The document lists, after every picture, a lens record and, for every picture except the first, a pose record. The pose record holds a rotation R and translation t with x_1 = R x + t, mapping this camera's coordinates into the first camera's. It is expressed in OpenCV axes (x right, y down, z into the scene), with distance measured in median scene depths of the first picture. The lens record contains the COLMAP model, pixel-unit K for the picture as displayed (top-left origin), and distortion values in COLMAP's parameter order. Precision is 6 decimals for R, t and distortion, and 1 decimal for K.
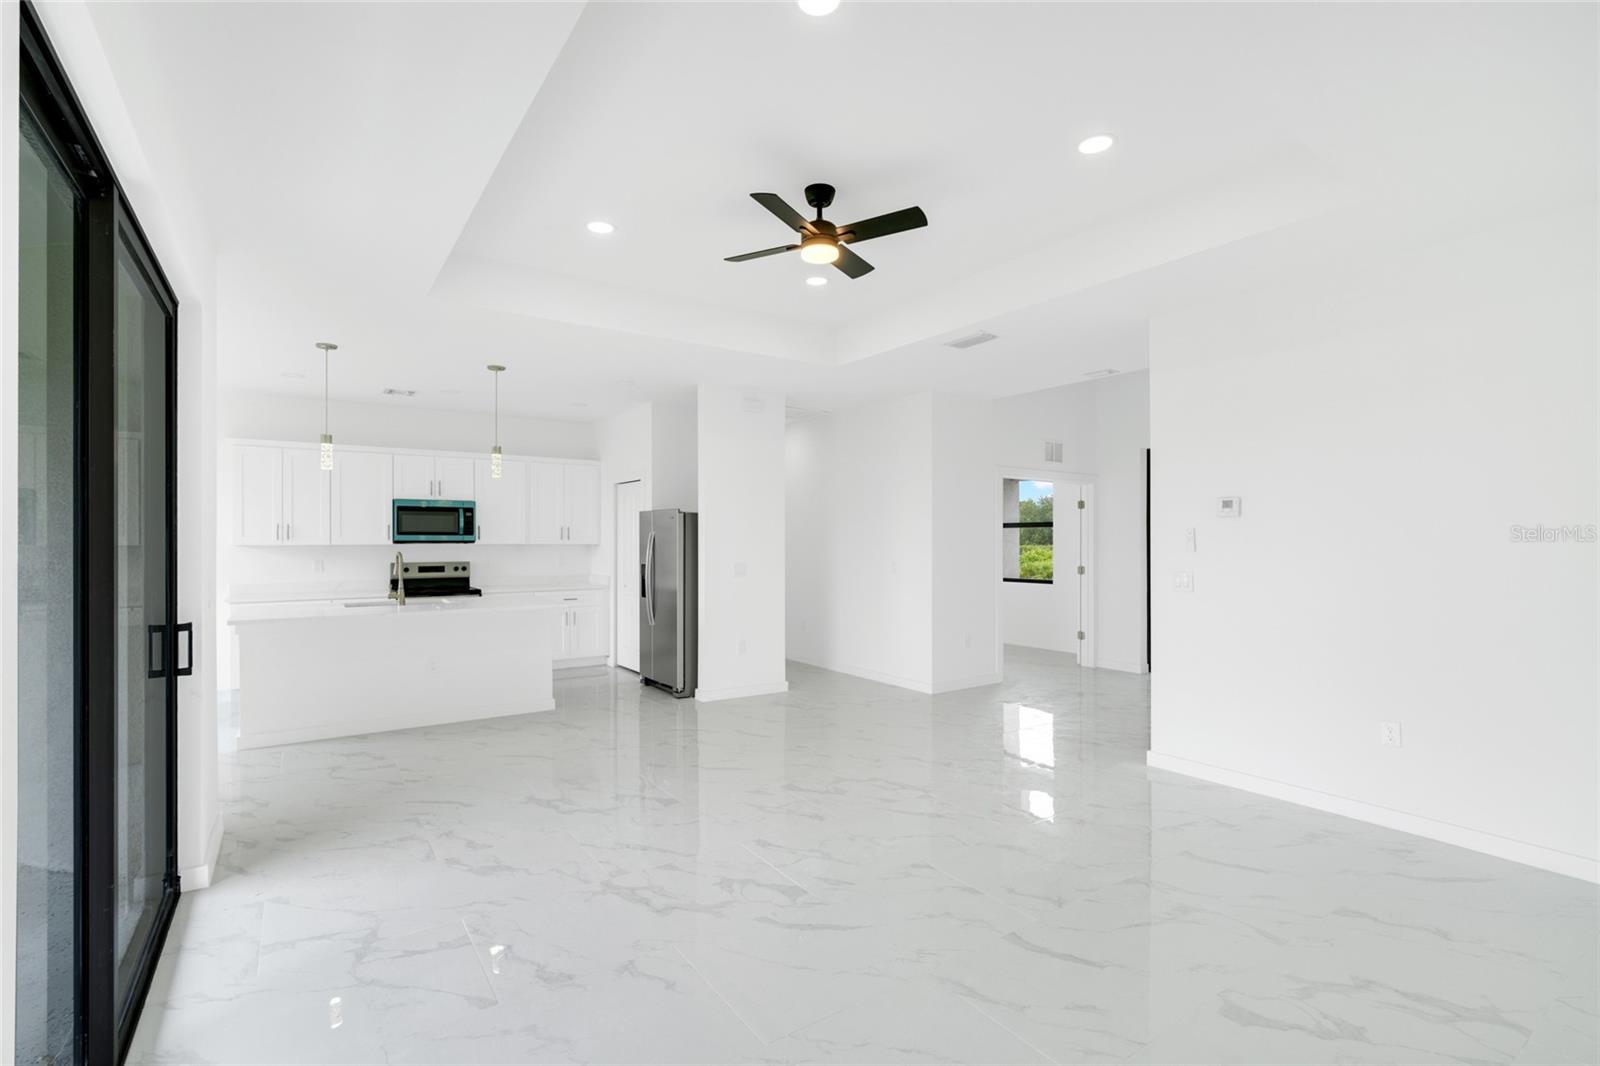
lens RADIAL K [[722.6, 0, 790.1], [0, 722.6, 540.6], [0, 0, 1]] dist [-0.014236, 0.005563]
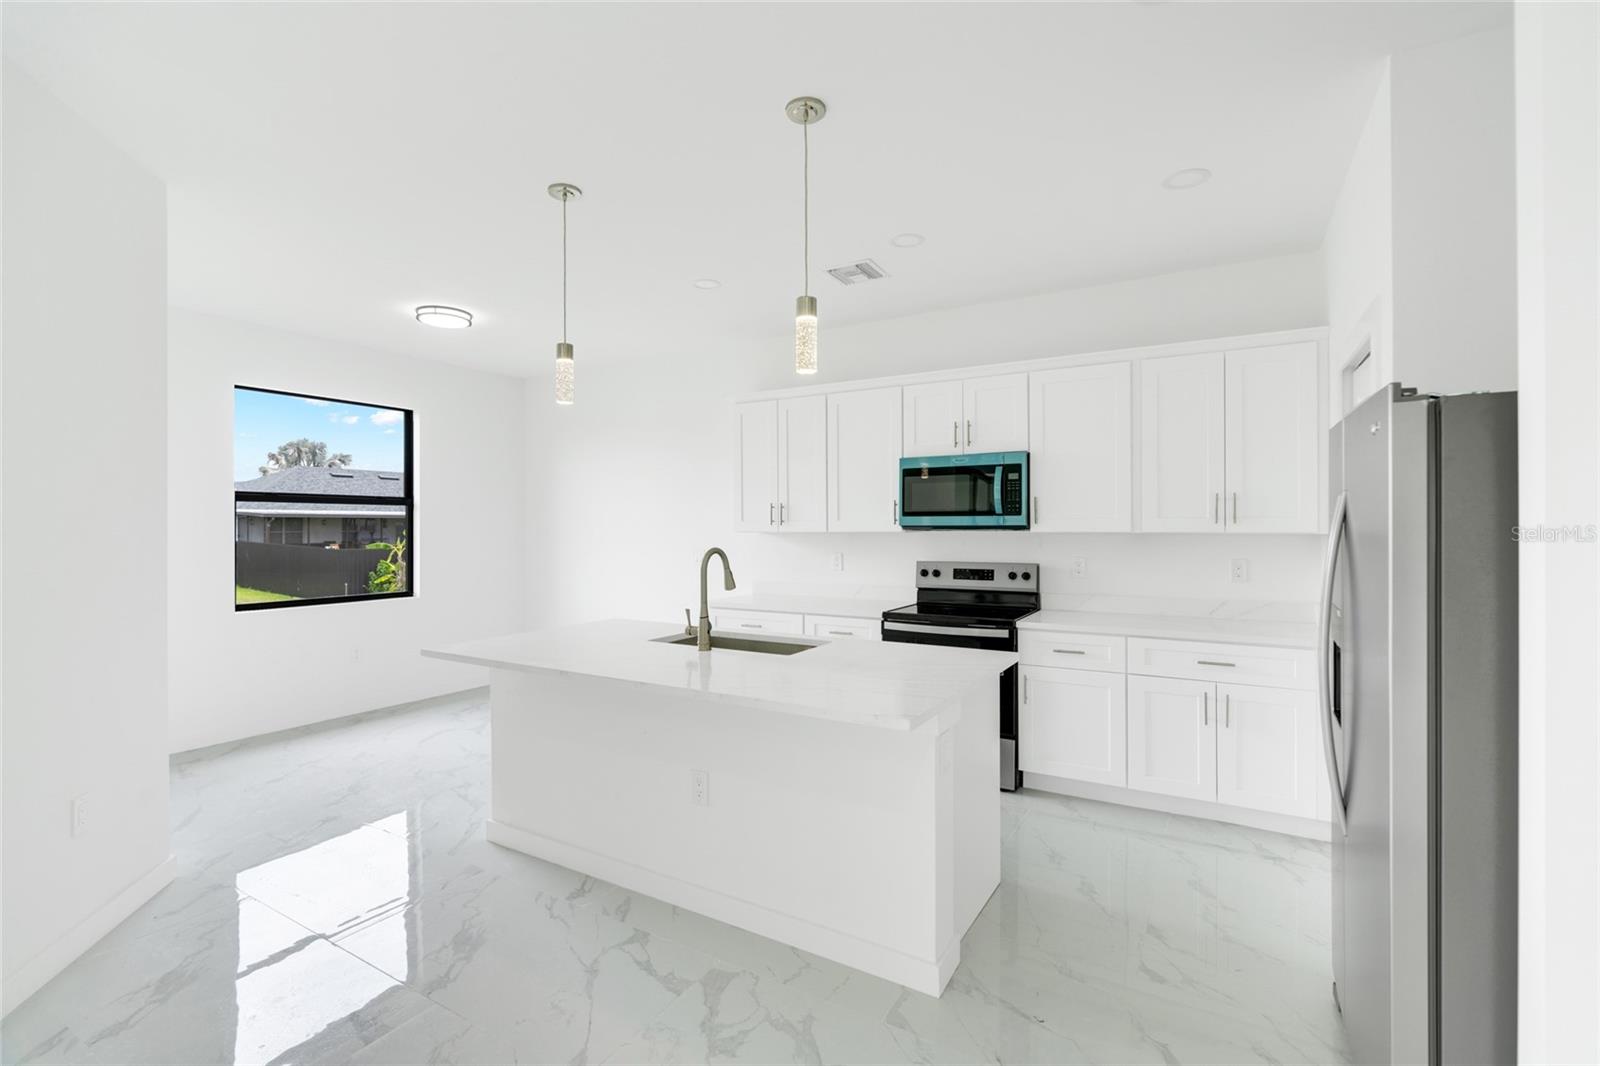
lens RADIAL K [[722.6, 0, 794.5], [0, 722.6, 525.9], [0, 0, 1]] dist [-0.014236, 0.005563]
pose [[0.414591, -0.000950, -0.910007, -0.028377], [0.002555, 0.999997, 0.000120, -0.000183], [0.910004, -0.002375, 0.414592, 0.715266]]
